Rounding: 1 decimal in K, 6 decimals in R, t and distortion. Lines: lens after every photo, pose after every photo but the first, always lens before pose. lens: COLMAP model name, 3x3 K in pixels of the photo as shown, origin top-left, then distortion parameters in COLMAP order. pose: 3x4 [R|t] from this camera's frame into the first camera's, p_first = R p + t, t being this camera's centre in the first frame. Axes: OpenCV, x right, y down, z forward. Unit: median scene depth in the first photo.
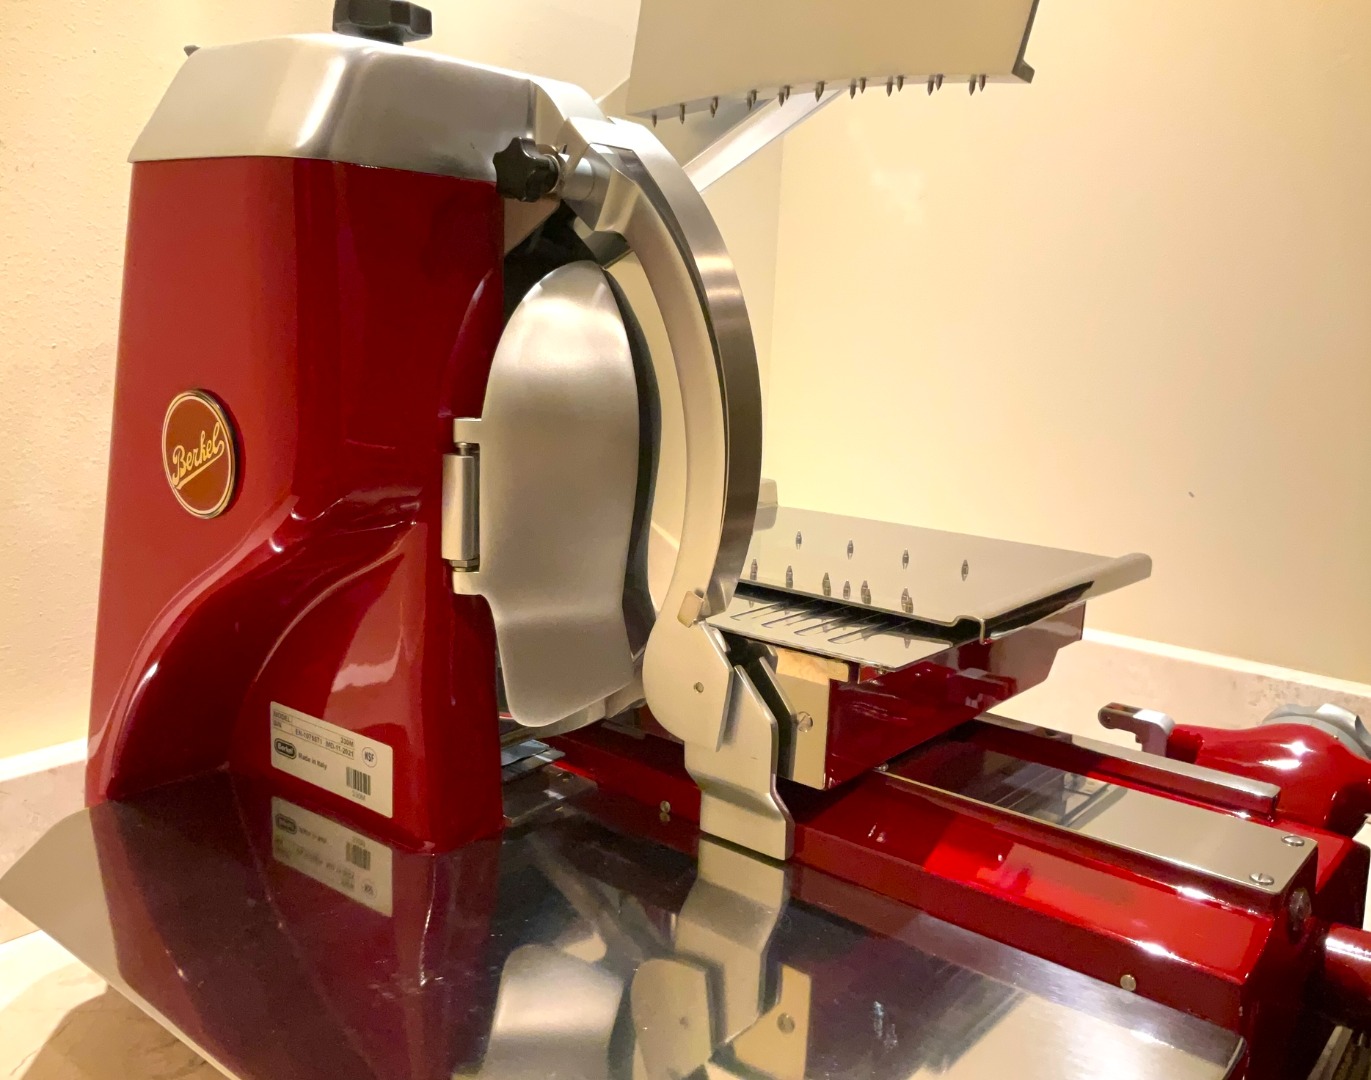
lens RADIAL K [[1250.3, 0, 685.5], [0, 1250.3, 540.0], [0, 0, 1]] dist [0.038807, -0.176069]
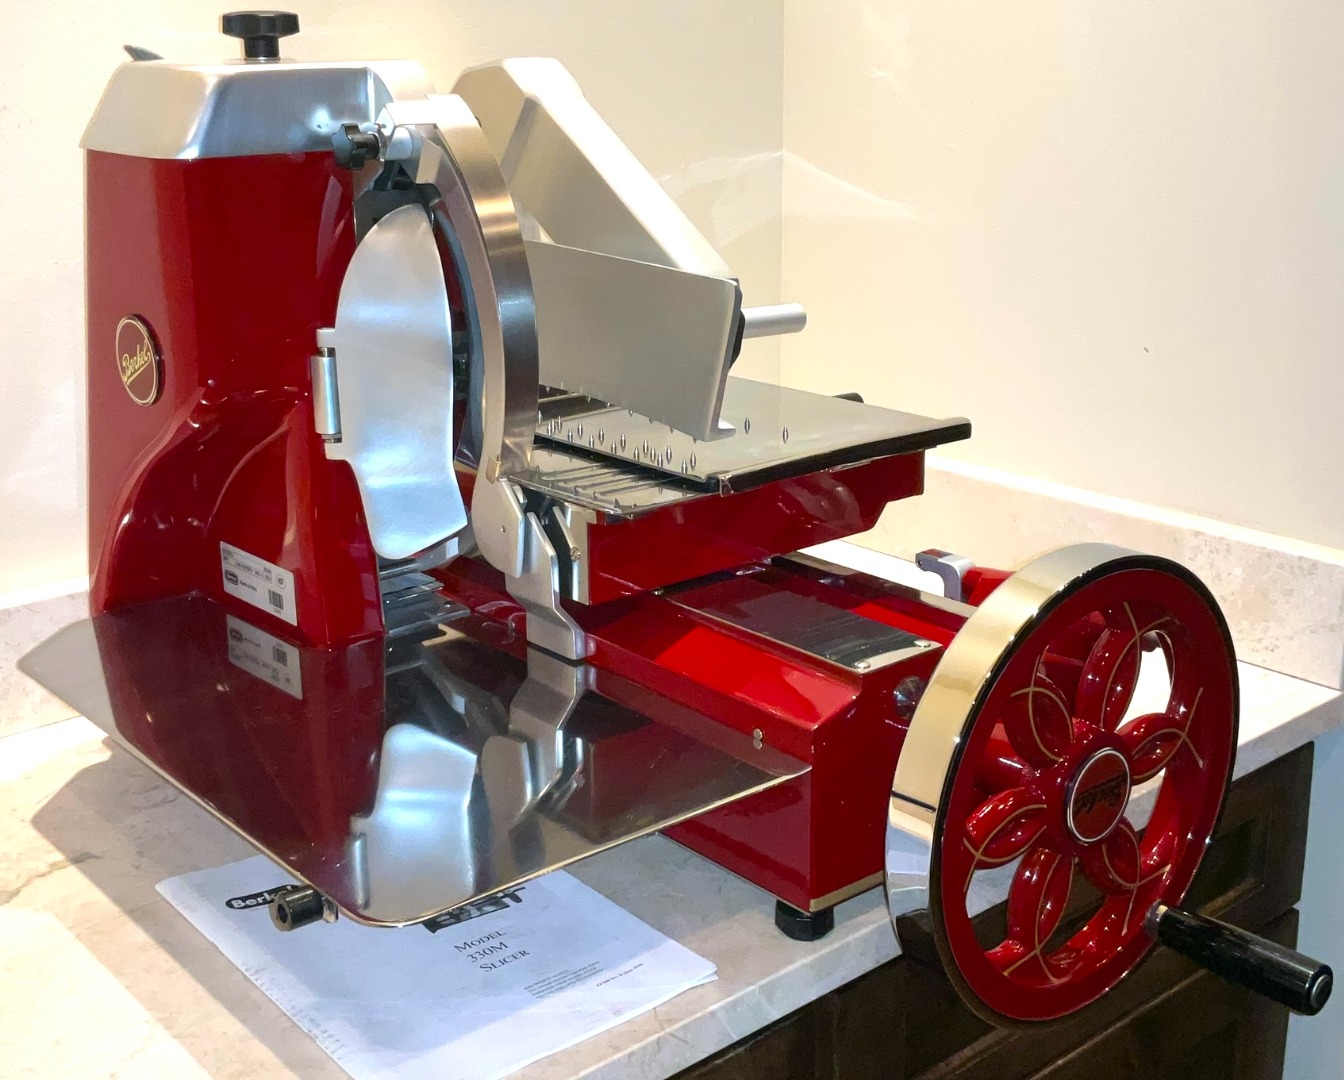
lens RADIAL K [[1659.9, 0, 672.0], [0, 1659.9, 540.0], [0, 0, 1]] dist [0.175490, -0.681117]
pose [[0.981531, 0.003603, -0.191268, 0.495530], [0.015596, 0.994987, 0.098776, -0.040217], [0.190665, -0.099935, 0.976555, -0.655199]]
